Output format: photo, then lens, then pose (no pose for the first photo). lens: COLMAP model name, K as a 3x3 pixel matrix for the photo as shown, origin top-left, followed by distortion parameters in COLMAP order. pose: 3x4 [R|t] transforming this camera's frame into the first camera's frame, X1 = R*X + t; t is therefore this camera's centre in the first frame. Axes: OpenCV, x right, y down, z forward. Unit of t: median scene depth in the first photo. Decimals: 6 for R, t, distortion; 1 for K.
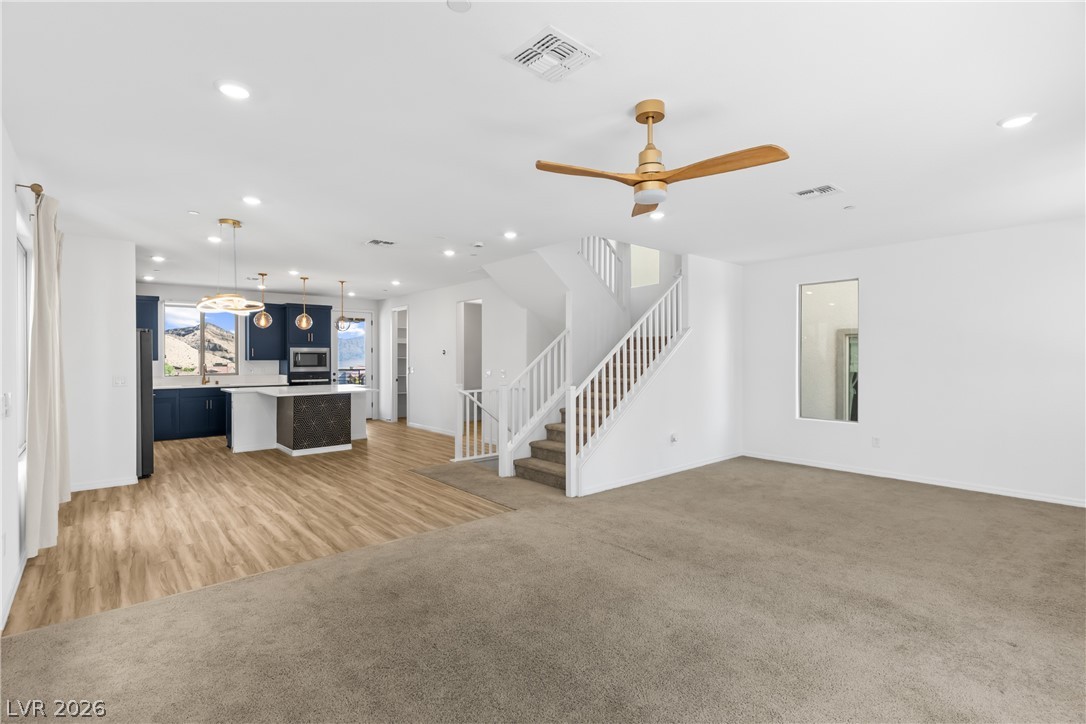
lens RADIAL K [[518.8, 0, 544.2], [0, 518.8, 359.5], [0, 0, 1]] dist [0.000433, 0.001662]
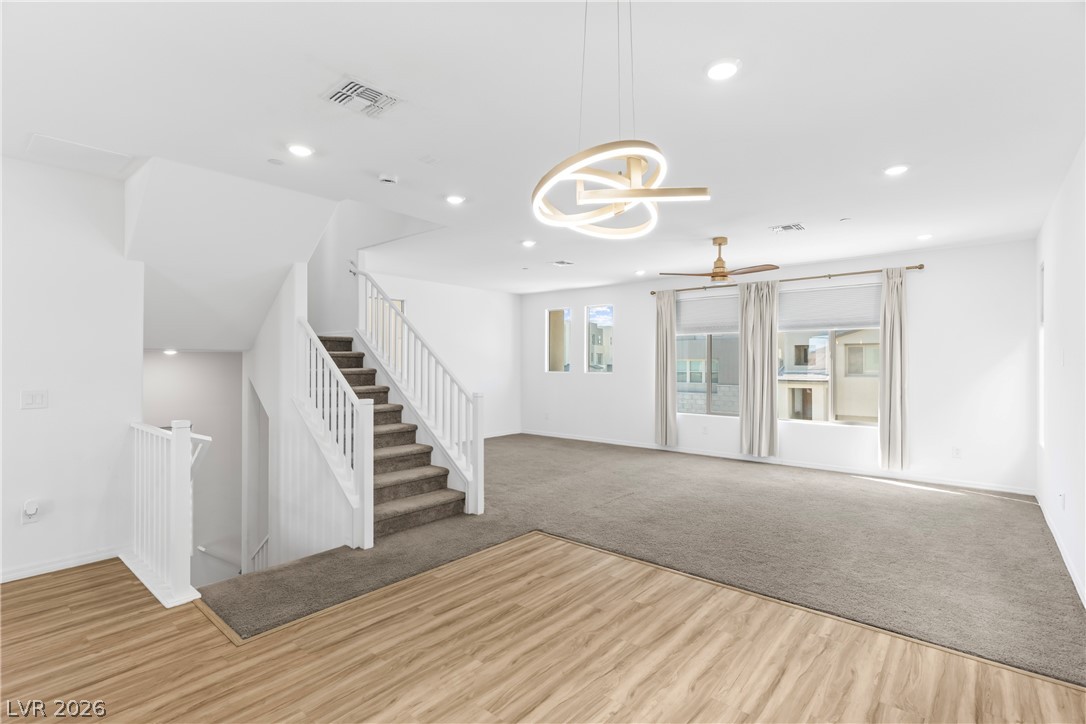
lens RADIAL K [[502.9, 0, 556.1], [0, 502.9, 361.7], [0, 0, 1]] dist [0.001110, -0.000149]
pose [[-0.167386, 0.002721, 0.985888, -0.698602], [0.002372, 0.999994, -0.002357, -0.000604], [-0.985889, 0.001944, -0.167392, 0.838752]]
